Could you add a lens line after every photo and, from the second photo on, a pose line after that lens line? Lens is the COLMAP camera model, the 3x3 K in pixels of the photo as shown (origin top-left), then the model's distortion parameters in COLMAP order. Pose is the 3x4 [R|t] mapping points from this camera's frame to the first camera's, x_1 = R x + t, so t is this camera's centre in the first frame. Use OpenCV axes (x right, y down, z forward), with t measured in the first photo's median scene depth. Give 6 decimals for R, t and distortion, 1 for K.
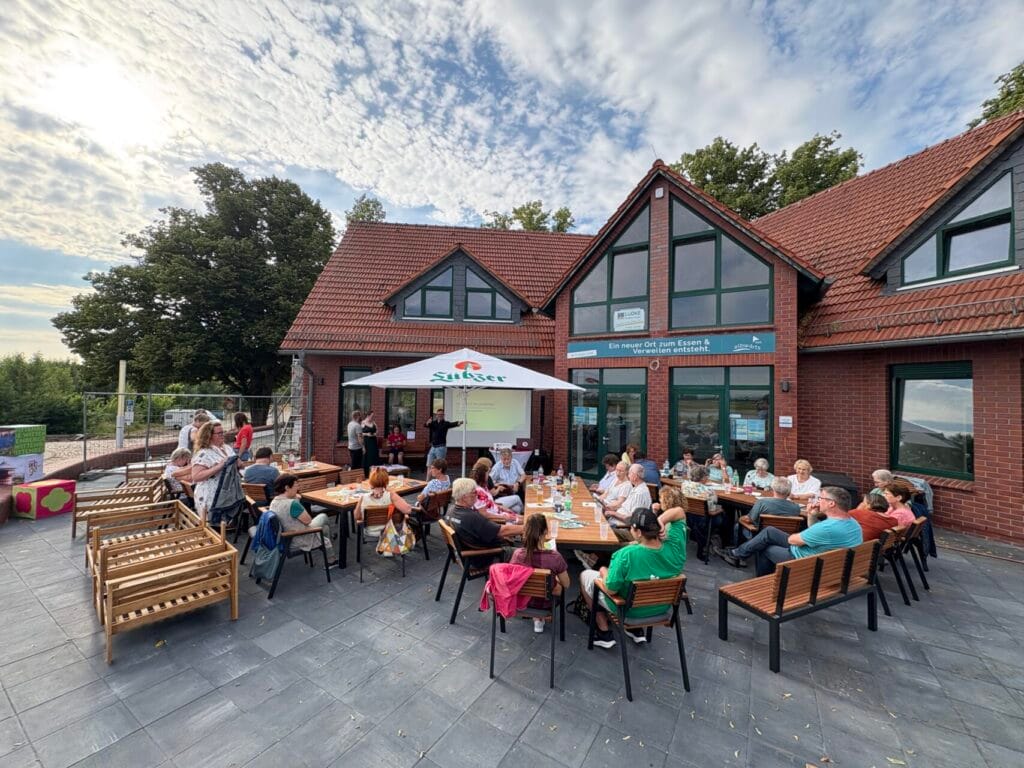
lens RADIAL K [[410.6, 0, 510.6], [0, 410.6, 384.7], [0, 0, 1]] dist [-0.000504, -0.000003]
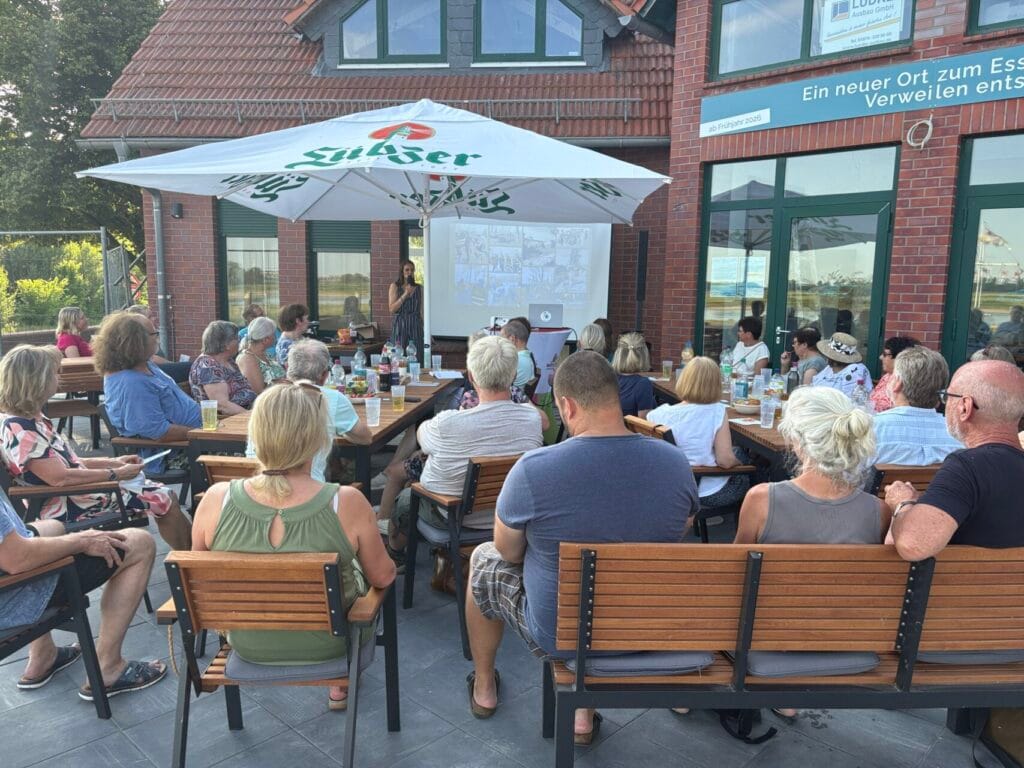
lens RADIAL K [[775.8, 0, 512.2], [0, 775.8, 383.3], [0, 0, 1]] dist [-0.000555, -0.023988]
pose [[0.978938, 0.025163, -0.202603, 0.128065], [0.006307, 0.988175, 0.153203, 0.062780], [0.204063, -0.151254, 0.967202, 0.198009]]
